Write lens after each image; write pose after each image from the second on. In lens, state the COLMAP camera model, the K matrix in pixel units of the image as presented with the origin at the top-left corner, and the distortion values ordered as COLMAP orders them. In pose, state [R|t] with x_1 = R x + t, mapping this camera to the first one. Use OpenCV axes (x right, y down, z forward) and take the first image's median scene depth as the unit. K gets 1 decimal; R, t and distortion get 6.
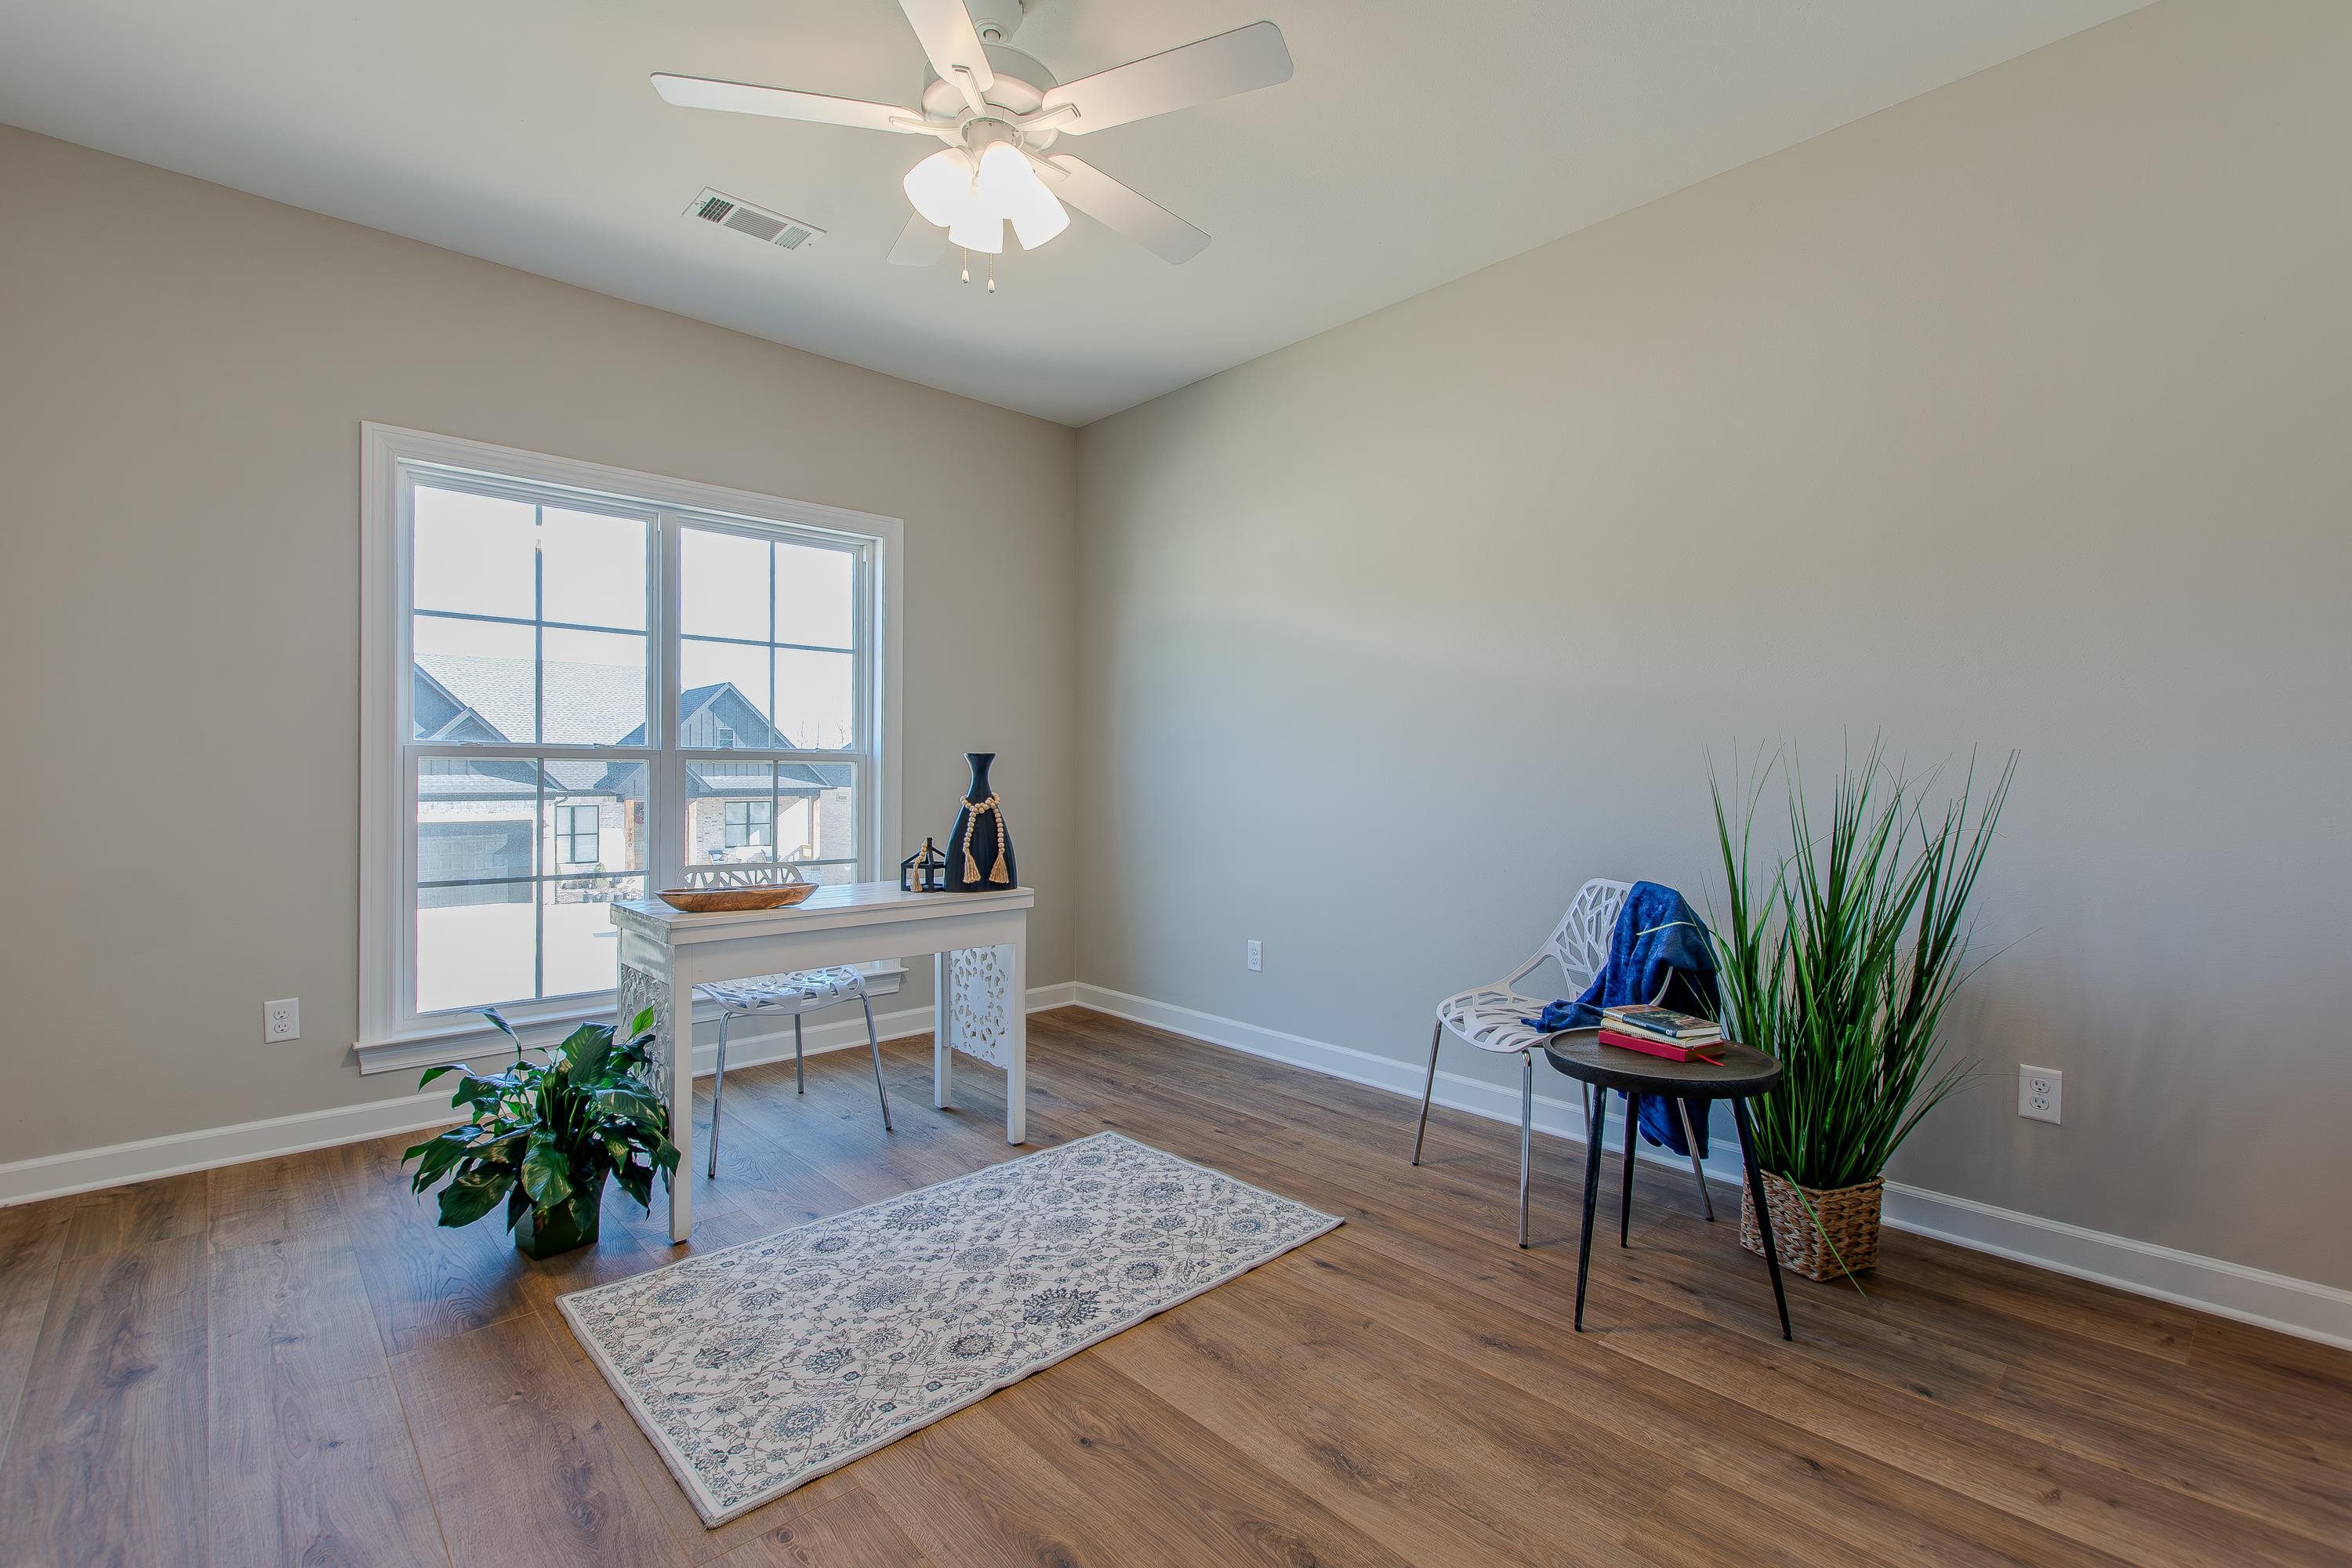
lens RADIAL K [[1046.9, 0, 1180.2], [0, 1046.9, 784.6], [0, 0, 1]] dist [-0.001790, -0.001818]
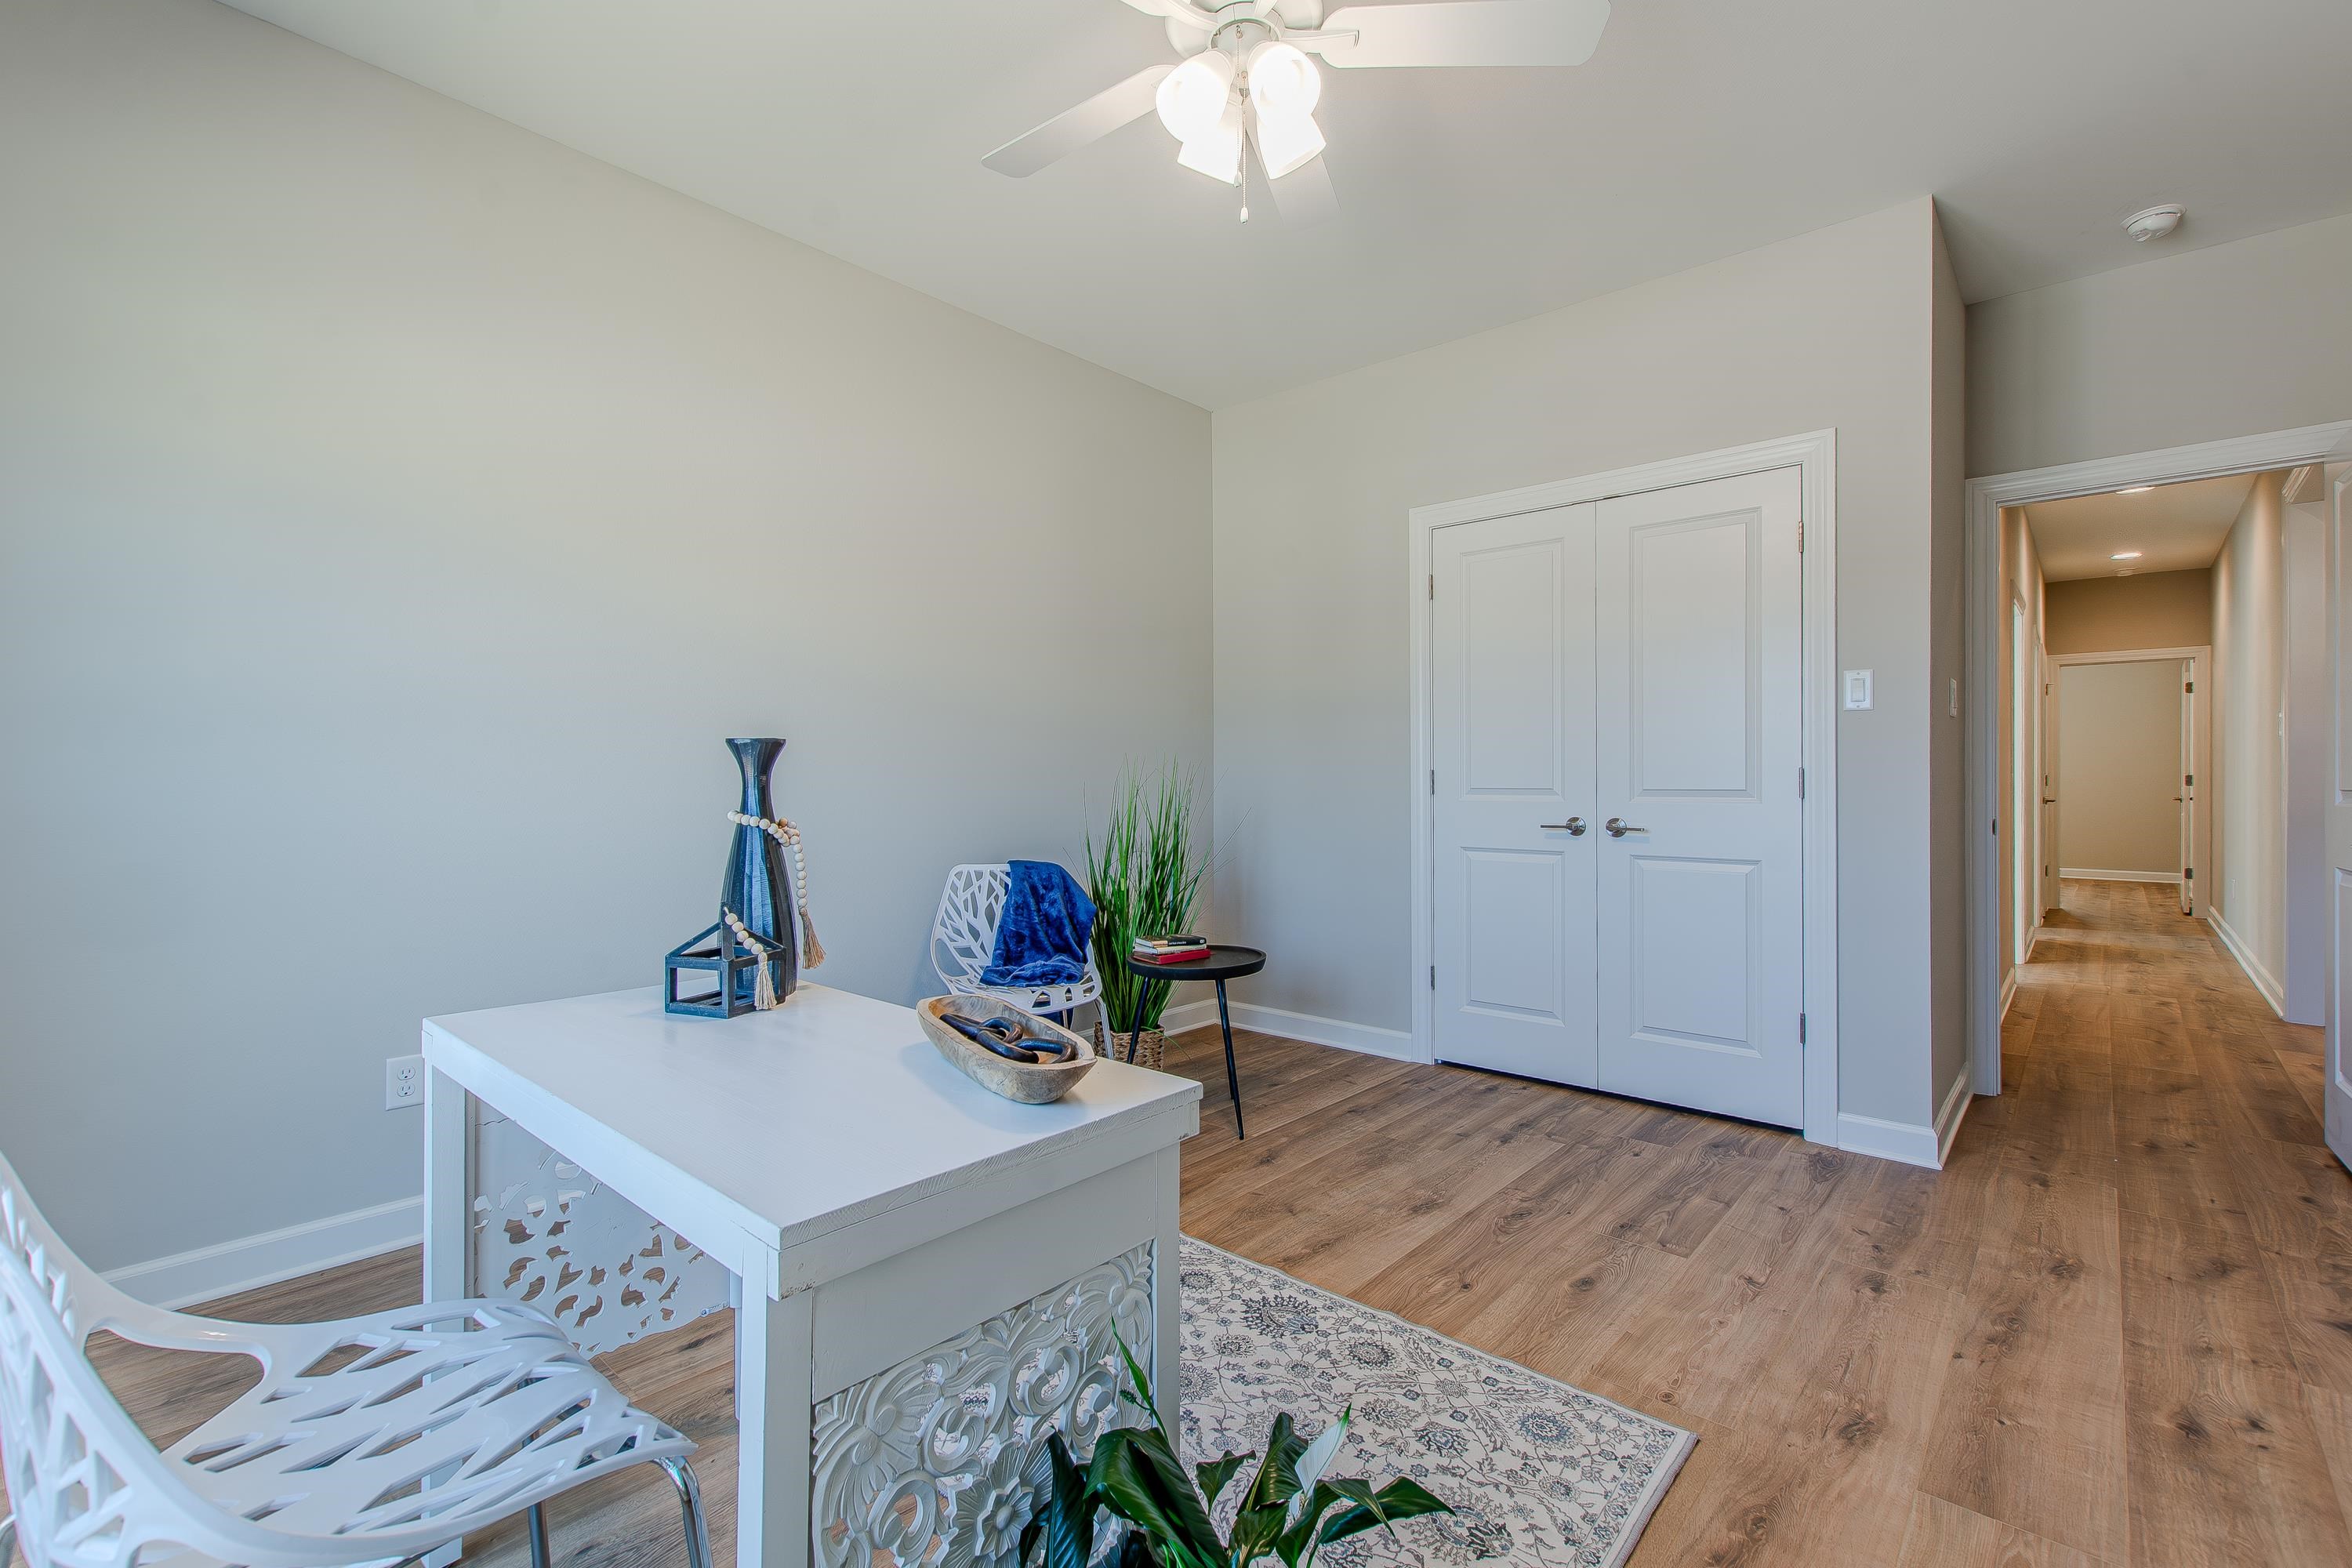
lens RADIAL K [[1046.9, 0, 1179.0], [0, 1046.9, 779.0], [0, 0, 1]] dist [-0.001790, -0.001818]
pose [[-0.102499, -0.001624, 0.994732, -1.195698], [0.012278, 0.999920, 0.002898, -0.011991], [-0.994657, 0.012511, -0.102471, 1.310432]]
